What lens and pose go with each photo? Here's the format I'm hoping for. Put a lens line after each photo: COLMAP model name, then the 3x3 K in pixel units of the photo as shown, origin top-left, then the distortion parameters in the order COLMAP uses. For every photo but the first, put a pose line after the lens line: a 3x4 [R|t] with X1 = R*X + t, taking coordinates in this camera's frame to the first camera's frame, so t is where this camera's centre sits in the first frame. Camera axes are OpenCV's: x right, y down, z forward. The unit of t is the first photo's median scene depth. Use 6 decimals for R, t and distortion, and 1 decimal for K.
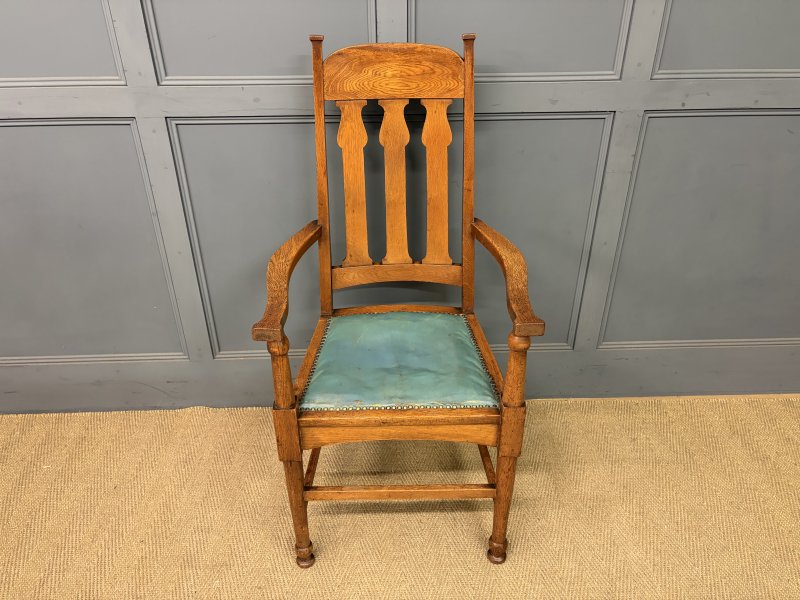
lens RADIAL K [[589.5, 0, 399.6], [0, 589.5, 302.3], [0, 0, 1]] dist [0.038893, -0.053832]
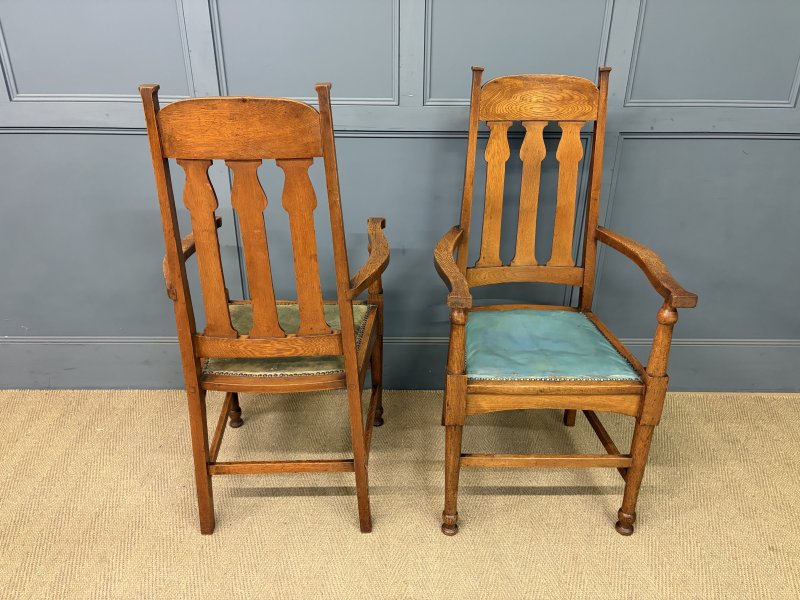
lens RADIAL K [[599.8, 0, 397.2], [0, 599.8, 303.1], [0, 0, 1]] dist [0.014784, -0.006747]
pose [[0.999833, 0.016095, -0.008621, -0.269976], [-0.016855, 0.995160, -0.096807, 0.138028], [0.007021, 0.096936, 0.995266, -0.155902]]
